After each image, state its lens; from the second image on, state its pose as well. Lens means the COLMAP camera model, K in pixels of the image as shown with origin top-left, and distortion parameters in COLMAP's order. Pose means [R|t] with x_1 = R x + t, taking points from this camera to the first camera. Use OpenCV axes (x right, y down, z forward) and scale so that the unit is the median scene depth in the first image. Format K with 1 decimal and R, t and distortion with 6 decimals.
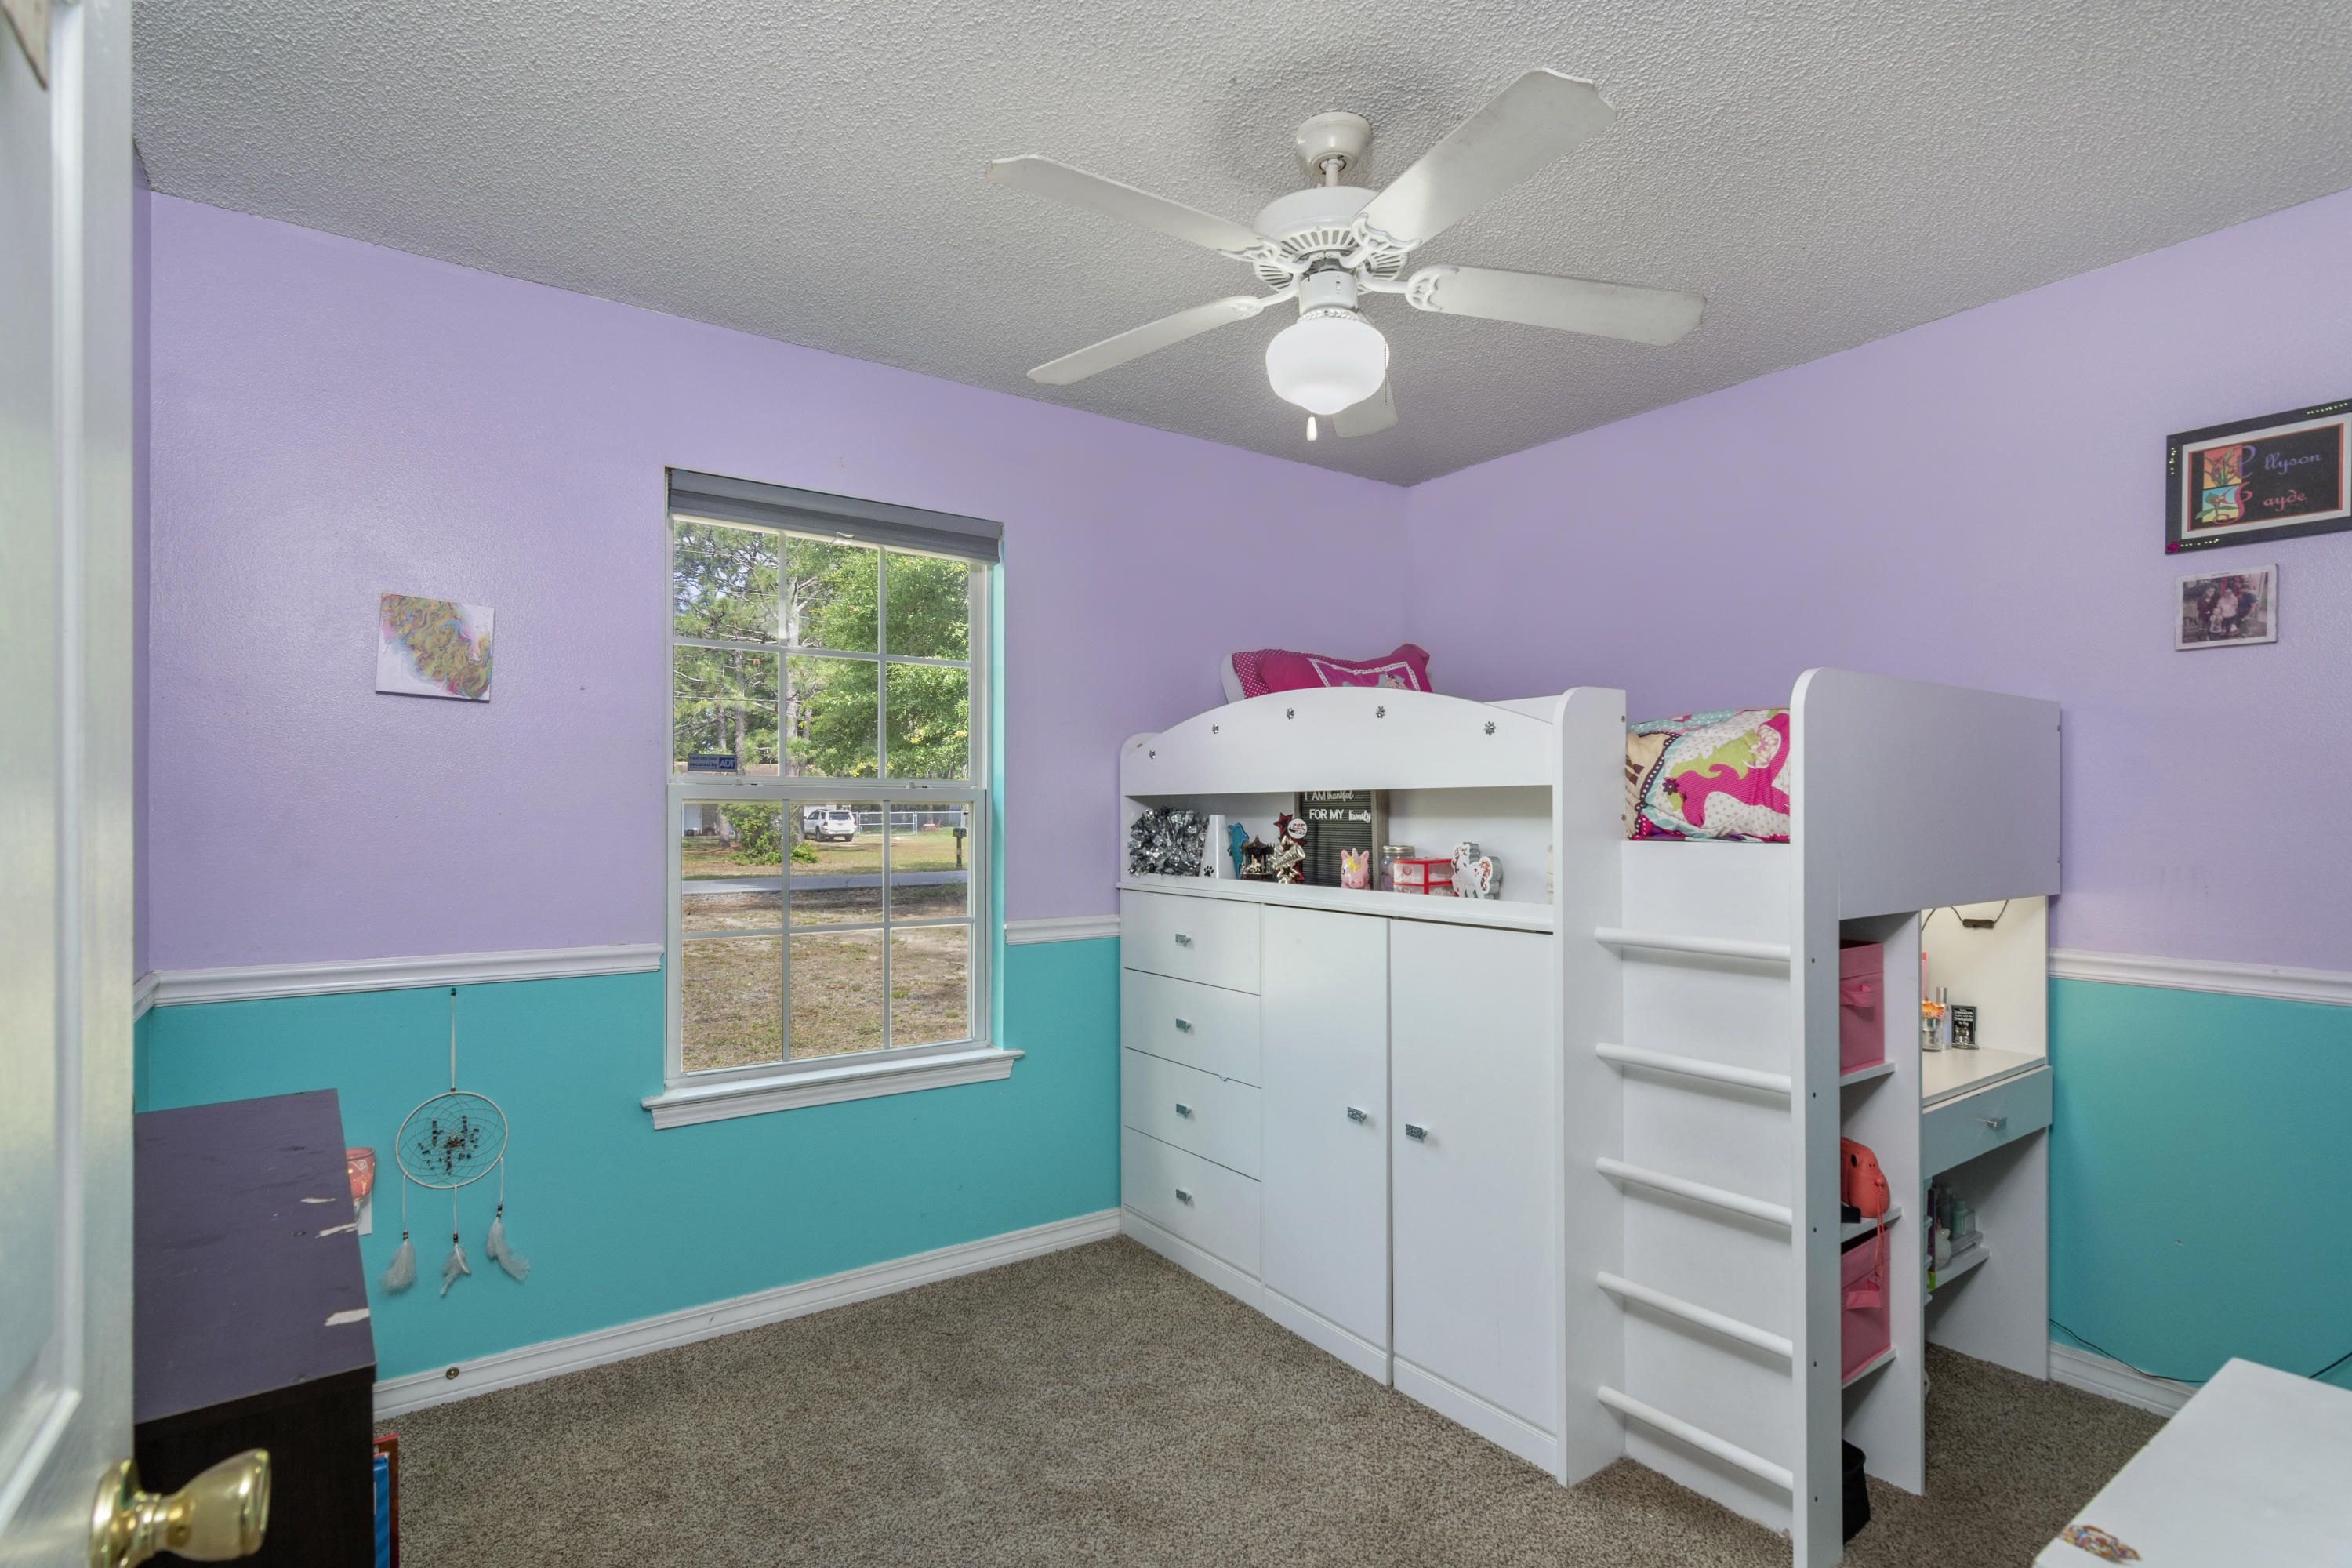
lens RADIAL K [[1132.5, 0, 1185.5], [0, 1132.5, 824.8], [0, 0, 1]] dist [-0.002605, -0.000466]
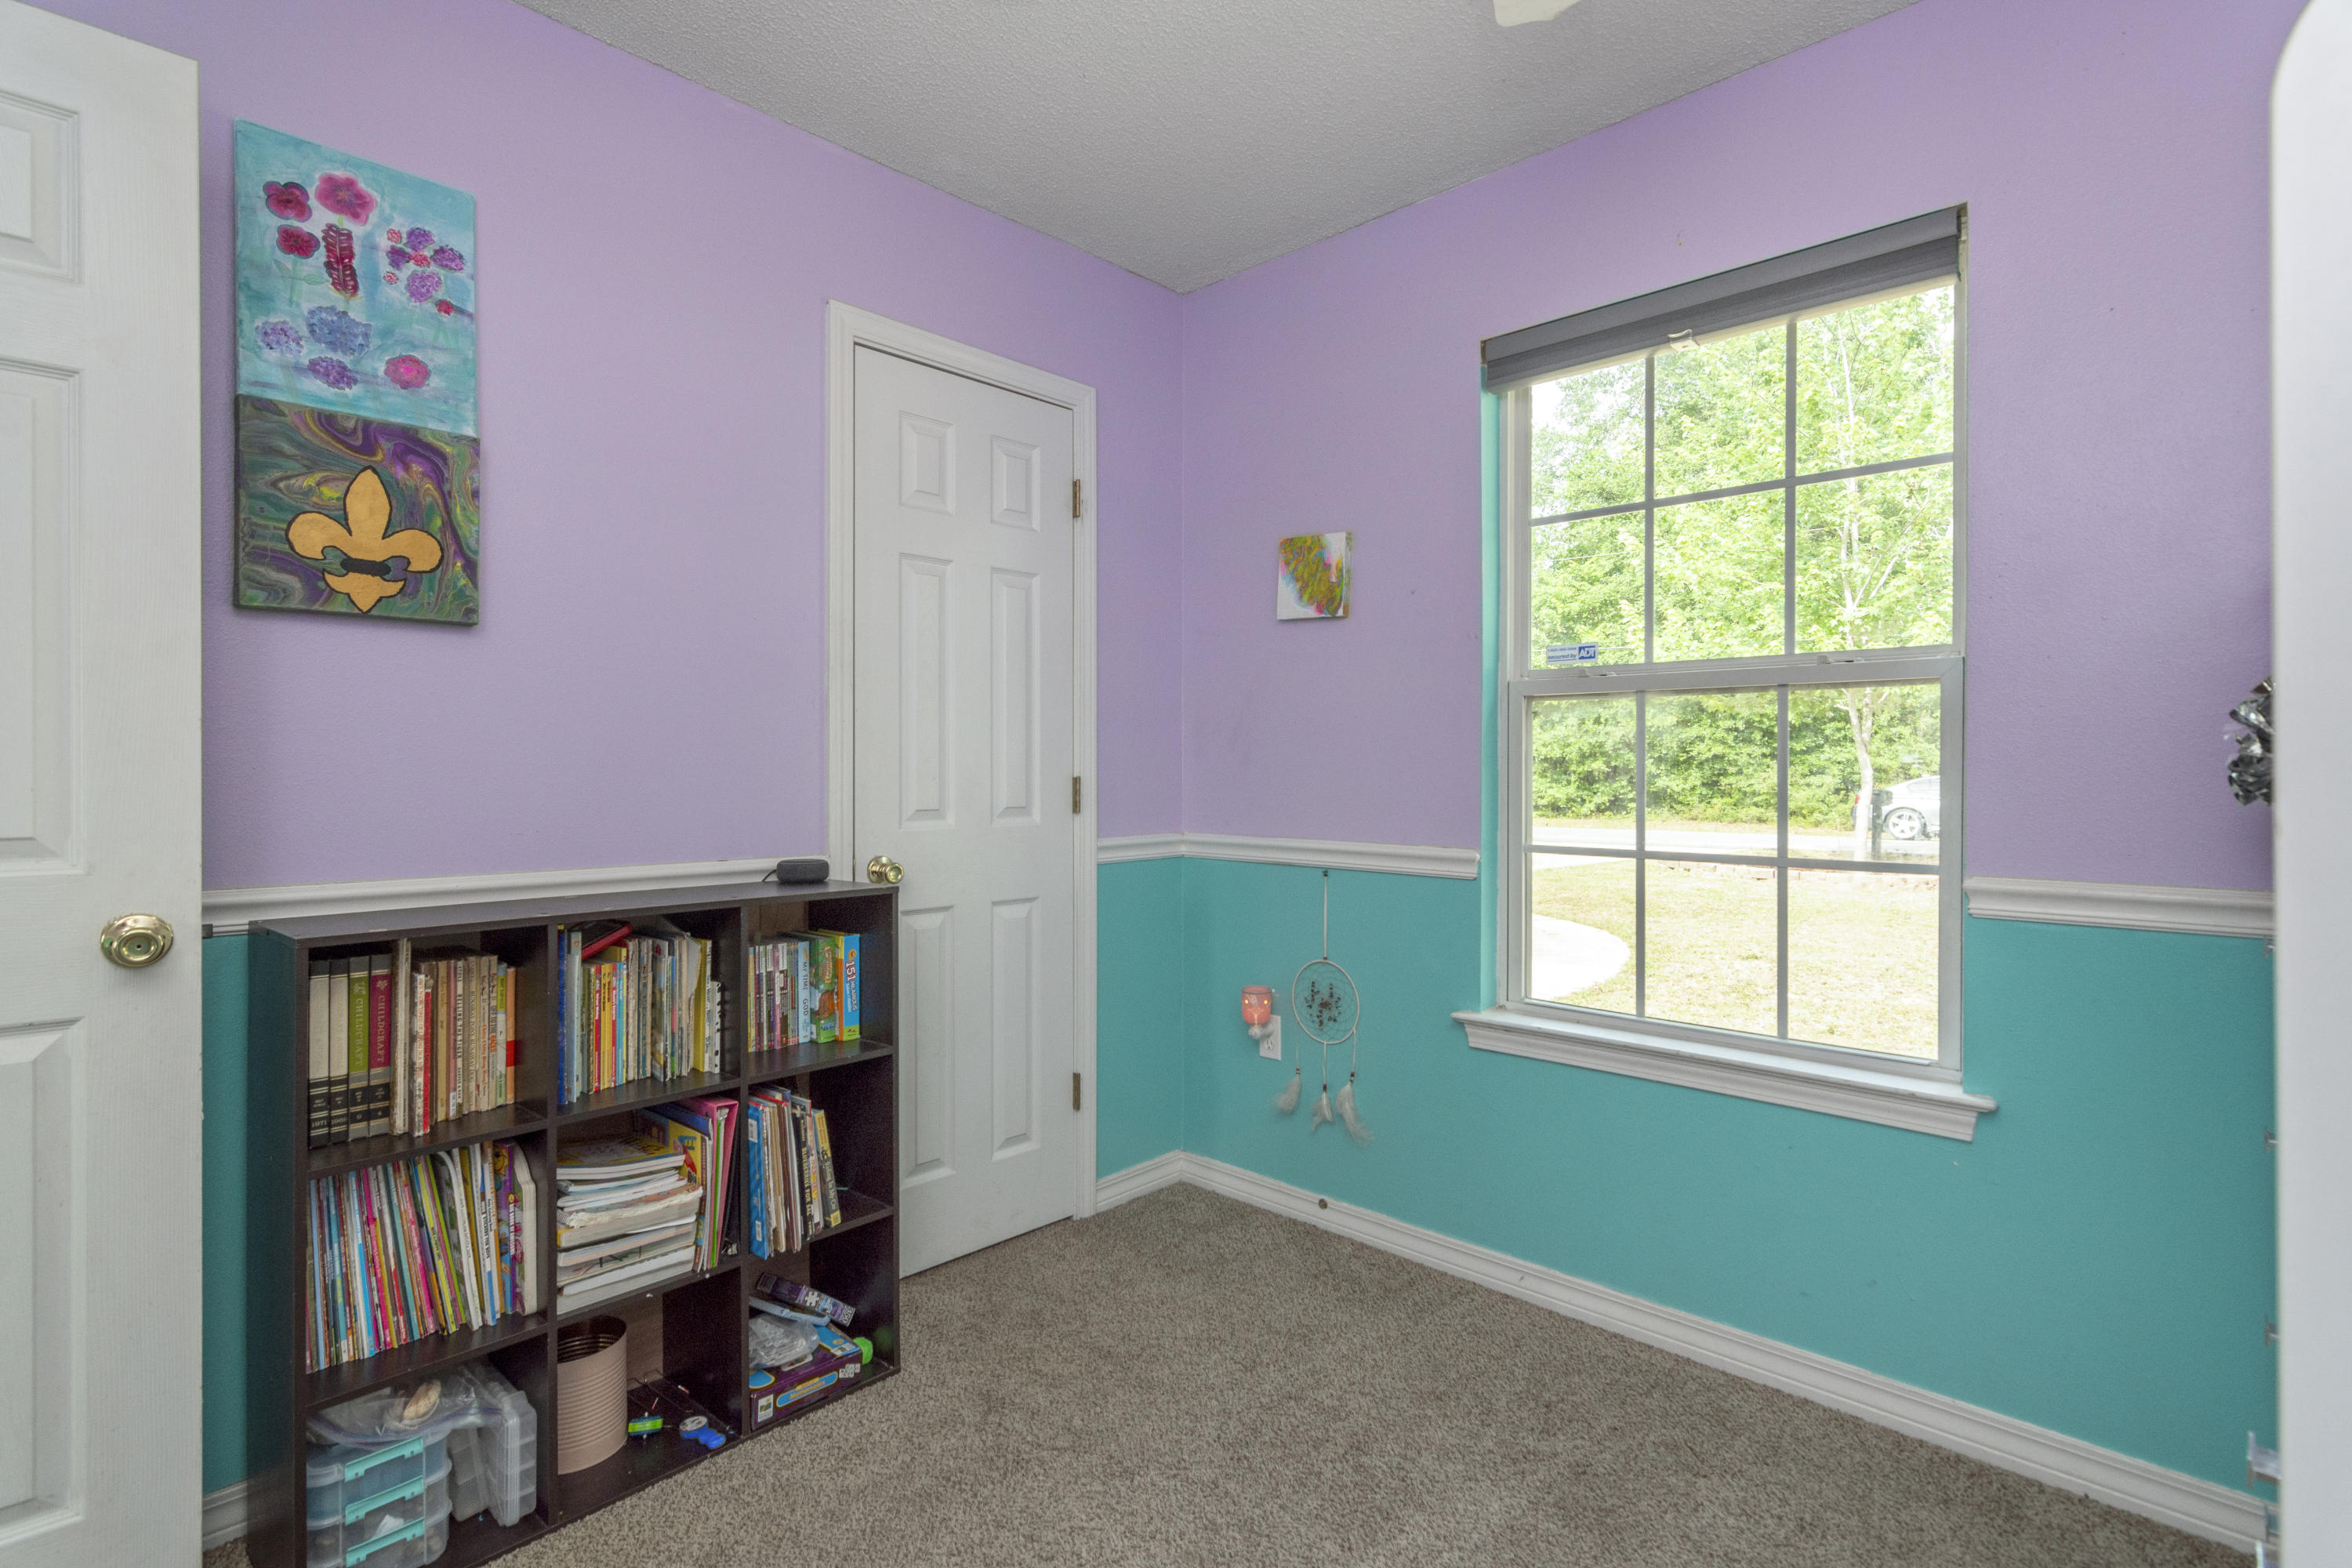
lens RADIAL K [[1135.3, 0, 1176.0], [0, 1135.3, 784.0], [0, 0, 1]] dist [-0.001007, -0.000205]
pose [[0.182787, 0.011866, -0.983081, 0.459201], [-0.010545, 0.999893, 0.010109, 0.046470], [0.983096, 0.008518, 0.182893, 0.637717]]
